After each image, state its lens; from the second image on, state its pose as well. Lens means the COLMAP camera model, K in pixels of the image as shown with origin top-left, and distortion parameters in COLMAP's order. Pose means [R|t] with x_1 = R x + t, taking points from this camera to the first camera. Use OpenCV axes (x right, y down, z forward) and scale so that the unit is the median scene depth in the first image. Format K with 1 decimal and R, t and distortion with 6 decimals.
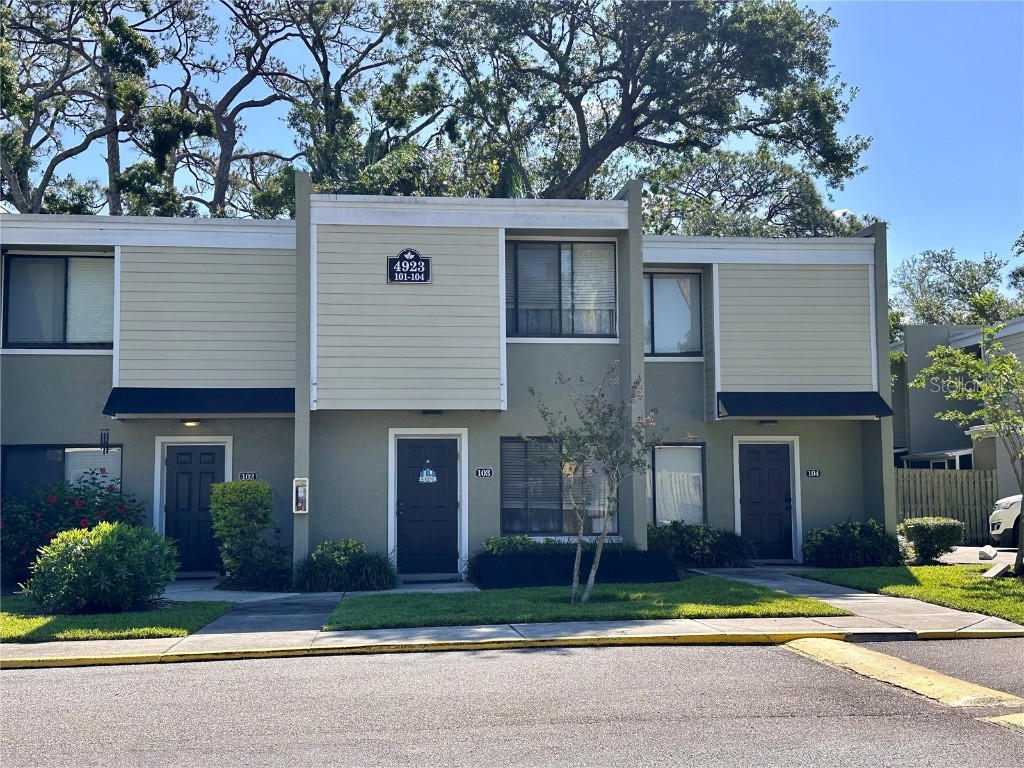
lens RADIAL K [[1194.6, 0, 511.4], [0, 1194.6, 390.7], [0, 0, 1]] dist [0.119420, 0.000000]
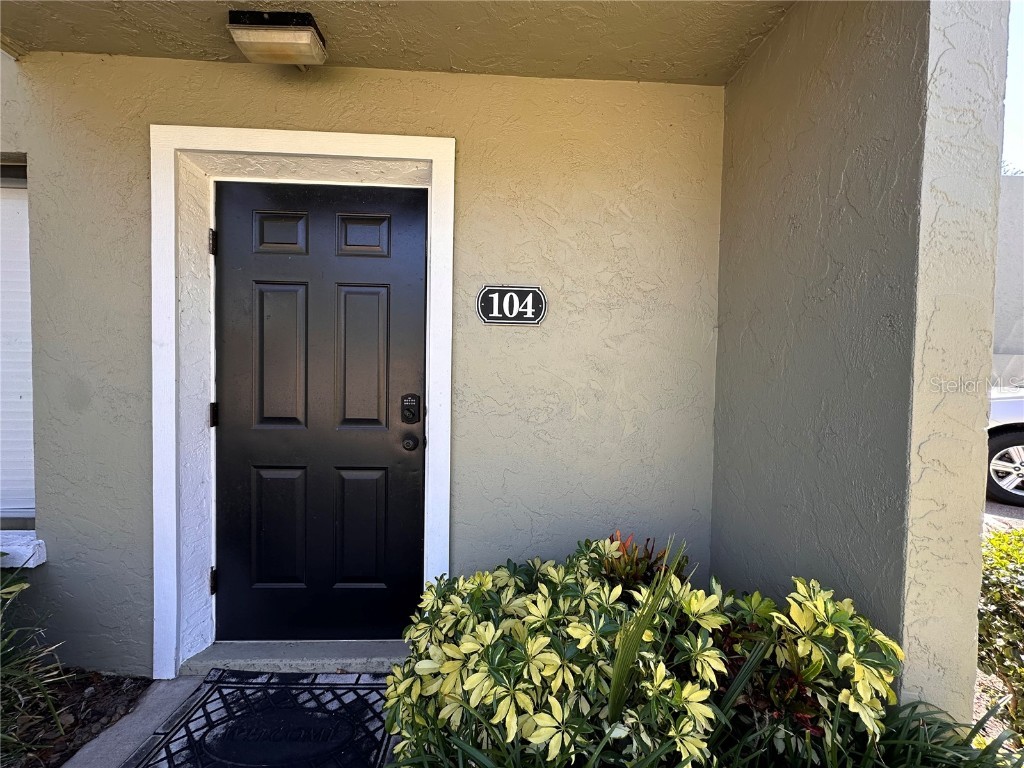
lens RADIAL K [[409.4, 0, 508.2], [0, 409.4, 383.9], [0, 0, 1]] dist [-0.005866, 0.001721]
pose [[0.996420, 0.029397, -0.079261, 0.266949], [-0.020068, 0.993043, 0.116034, 0.077742], [0.082120, -0.114028, 0.990078, 0.955482]]
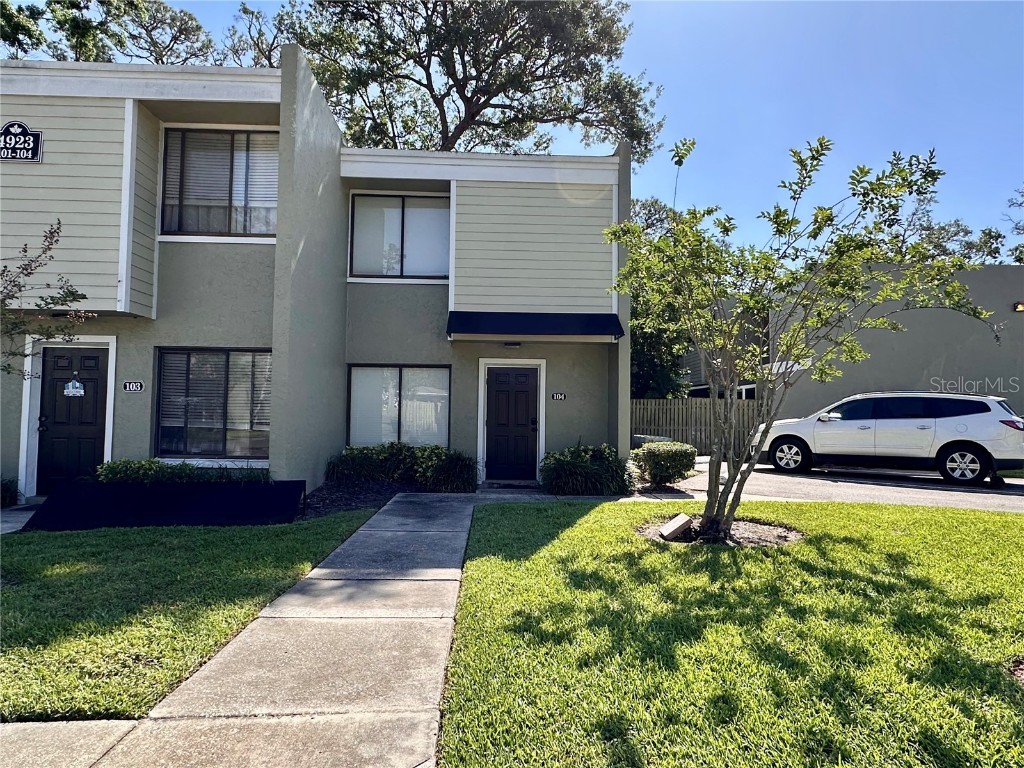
lens RADIAL K [[615.1, 0, 520.7], [0, 615.1, 382.9], [0, 0, 1]] dist [-0.008413, -0.000500]
pose [[0.997578, 0.016642, -0.067541, 0.263361], [-0.014227, 0.999247, 0.036093, 0.040536], [0.068091, -0.035044, 0.997063, 0.501959]]
